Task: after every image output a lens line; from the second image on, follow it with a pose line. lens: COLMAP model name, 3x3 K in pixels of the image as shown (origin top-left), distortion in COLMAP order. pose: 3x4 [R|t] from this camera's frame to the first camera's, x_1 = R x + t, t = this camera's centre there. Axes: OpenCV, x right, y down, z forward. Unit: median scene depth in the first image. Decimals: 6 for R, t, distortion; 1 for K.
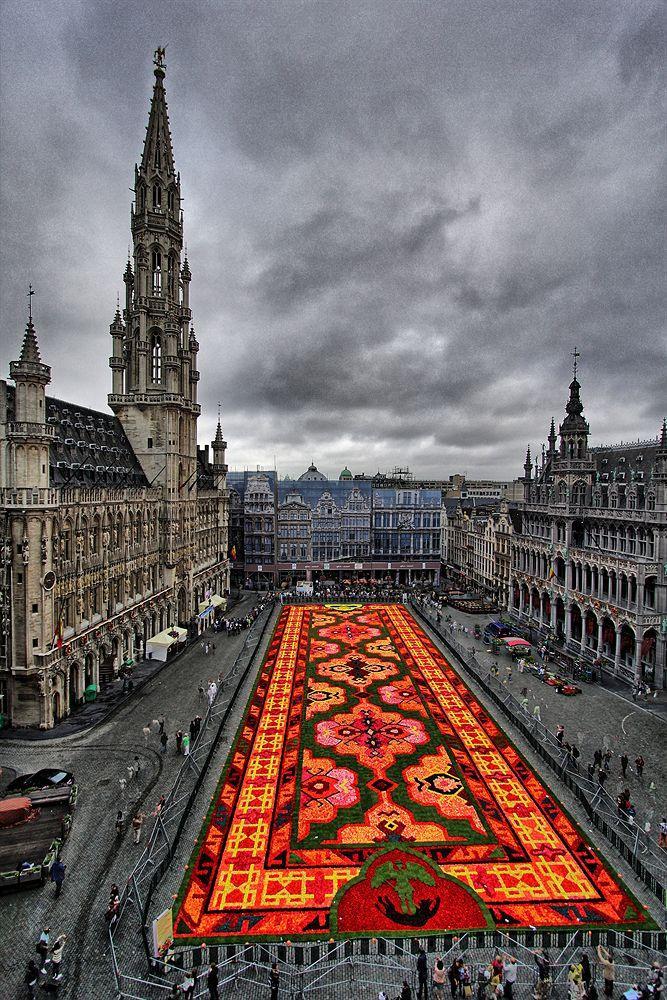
lens RADIAL K [[464.9, 0, 333.5], [0, 464.9, 500.0], [0, 0, 1]] dist [-0.010094, 0.000091]
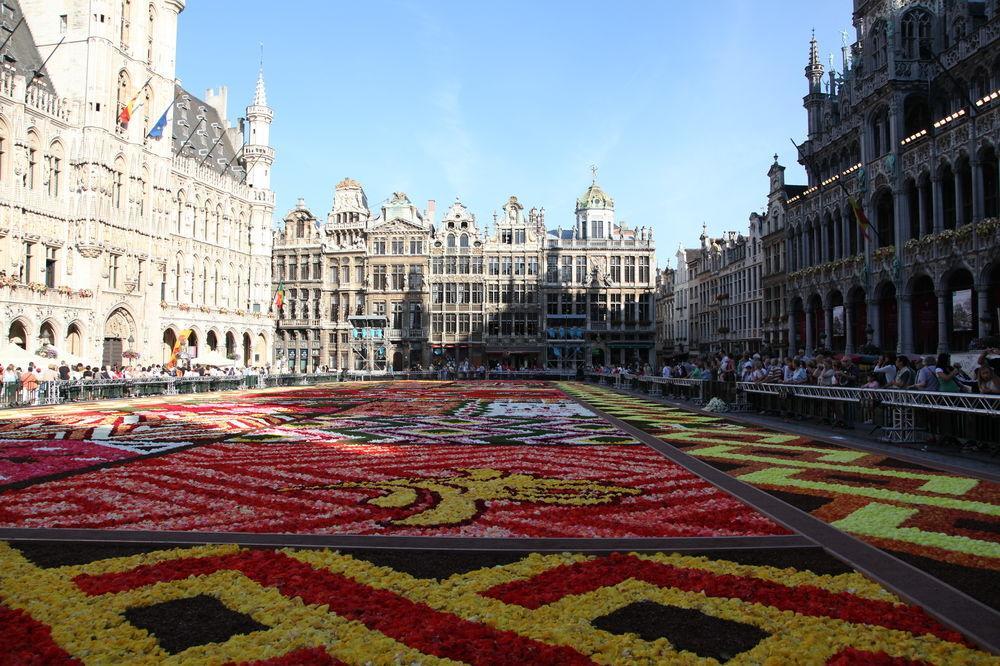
lens RADIAL K [[699.6, 0, 496.1], [0, 699.6, 327.3], [0, 0, 1]] dist [-0.114416, 0.068610]
pose [[0.995857, -0.008167, -0.090562, 0.166565], [0.003641, 0.998741, -0.050031, 0.267395], [0.090856, 0.049494, 0.994633, 0.306753]]
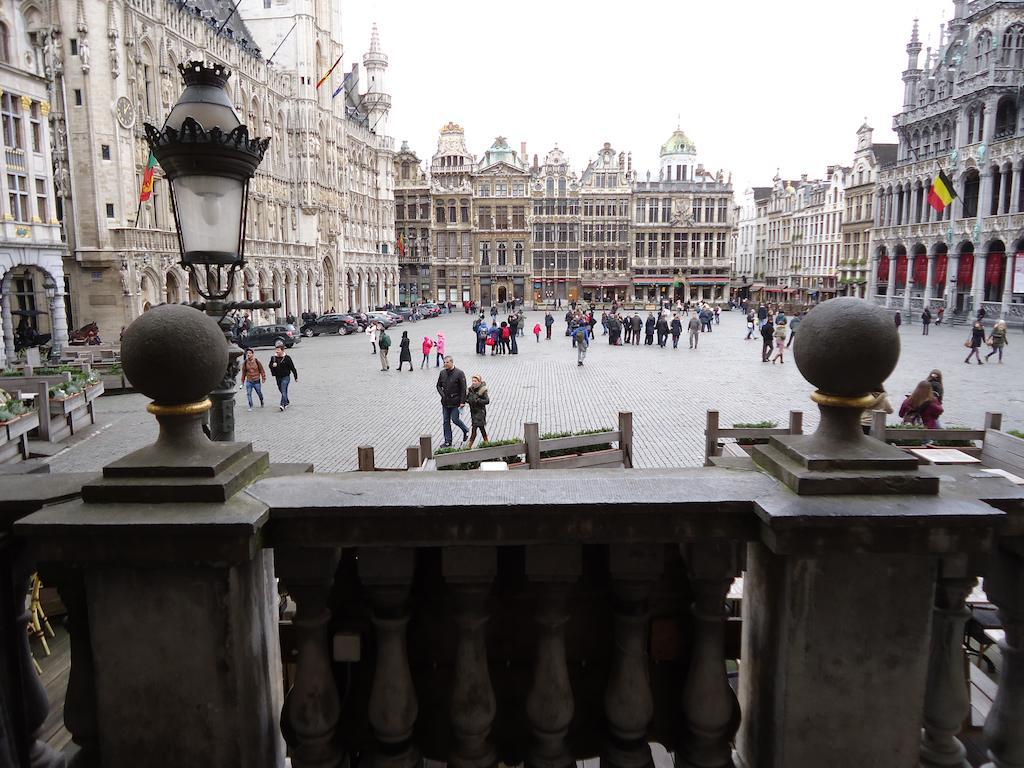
lens RADIAL K [[751.3, 0, 509.2], [0, 751.3, 377.9], [0, 0, 1]] dist [-0.003841, 0.001066]
pose [[0.998615, -0.002805, -0.052545, -0.037145], [0.009315, 0.992232, 0.124054, 0.243314], [0.051789, -0.124371, 0.990883, 0.006143]]
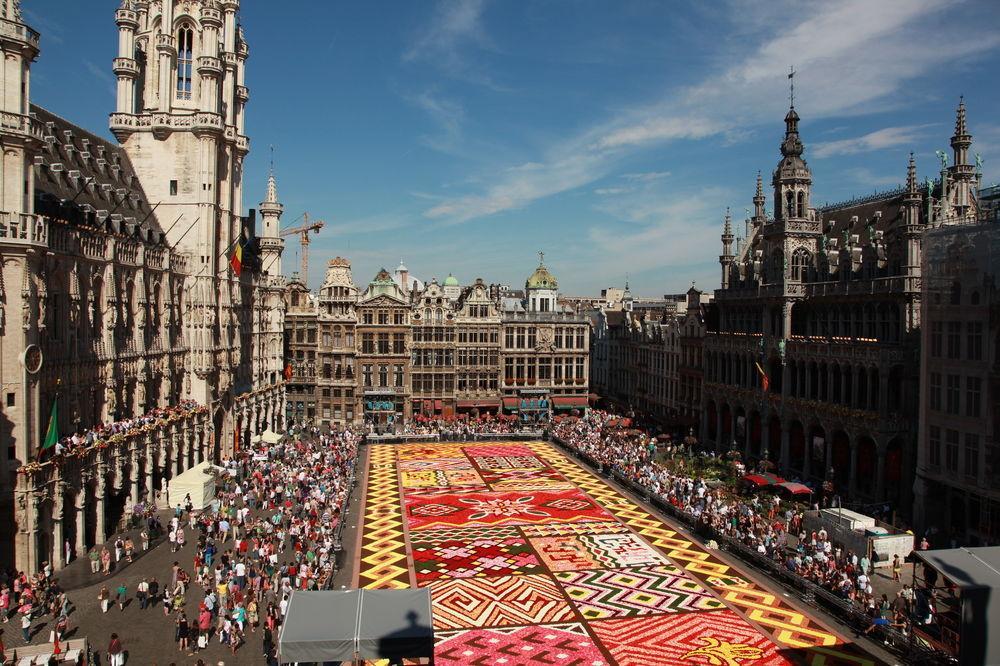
lens RADIAL K [[699.6, 0, 496.1], [0, 699.6, 327.3], [0, 0, 1]] dist [-0.114416, 0.068610]
pose [[0.995140, 0.003425, 0.098412, -0.035677], [-0.002765, 0.999973, -0.006850, 0.081508], [-0.098433, 0.006545, 0.995122, -0.003088]]
